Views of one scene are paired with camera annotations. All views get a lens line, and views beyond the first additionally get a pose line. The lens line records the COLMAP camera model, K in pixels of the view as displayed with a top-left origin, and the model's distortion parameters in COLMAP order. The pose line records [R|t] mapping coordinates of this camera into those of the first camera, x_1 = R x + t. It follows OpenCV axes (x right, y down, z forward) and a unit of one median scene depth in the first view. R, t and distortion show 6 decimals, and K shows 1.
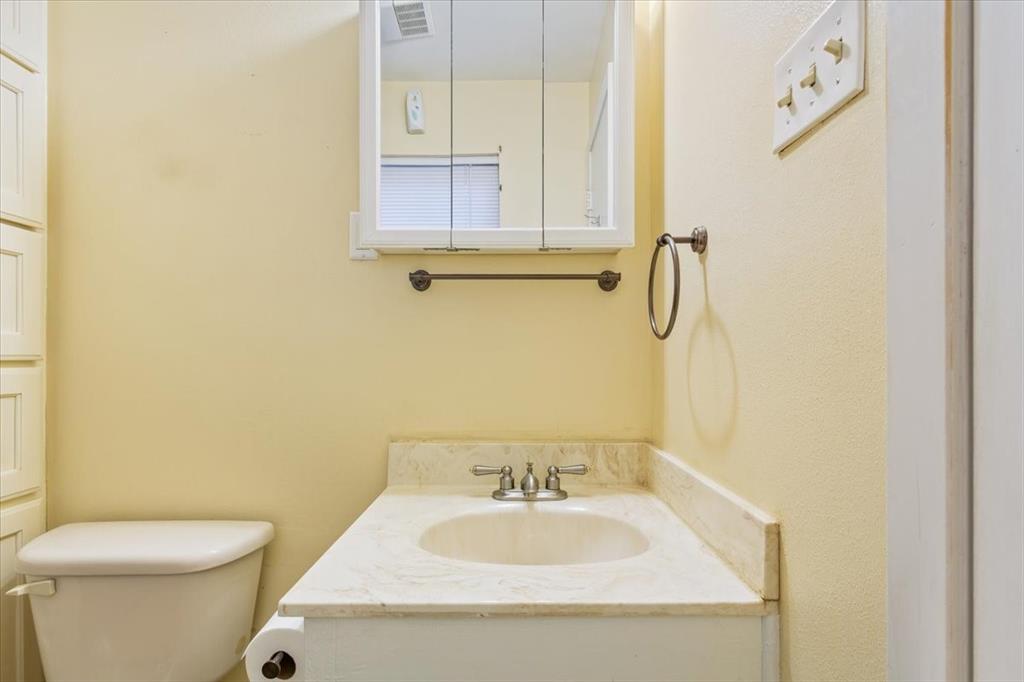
lens RADIAL K [[523.8, 0, 509.2], [0, 523.8, 356.2], [0, 0, 1]] dist [0.000714, 0.000529]
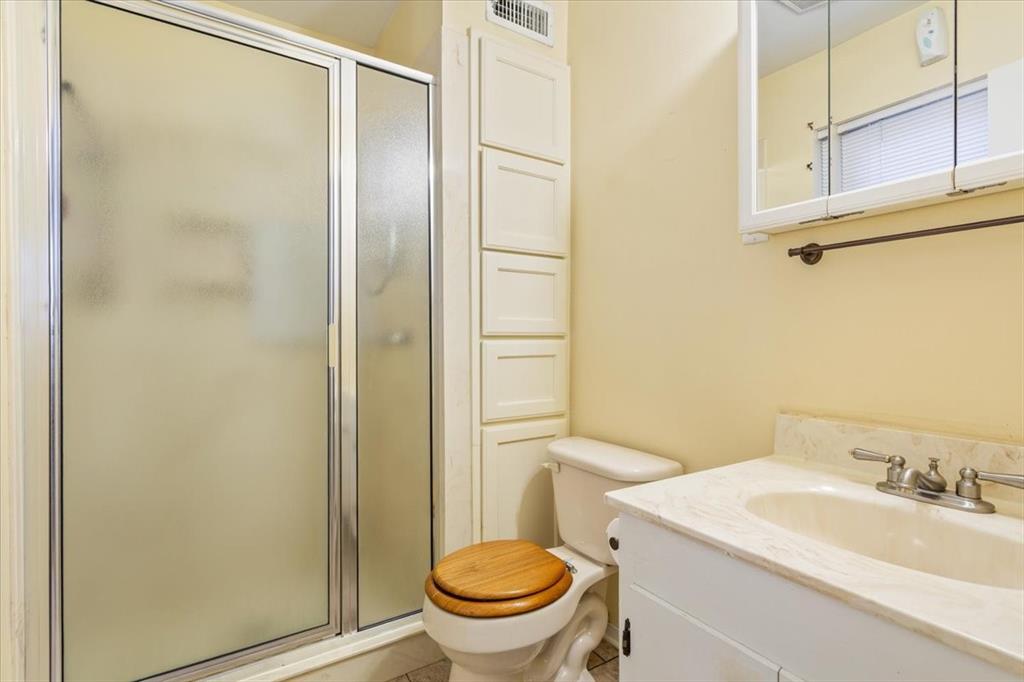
lens RADIAL K [[549.5, 0, 512.0], [0, 549.5, 341.0], [0, 0, 1]] dist [-0.000053, 0.000717]
pose [[0.478122, 0.000976, -0.878293, 0.506944], [0.000838, 0.999998, 0.001567, 0.019252], [0.878293, -0.001485, 0.478121, 0.009651]]
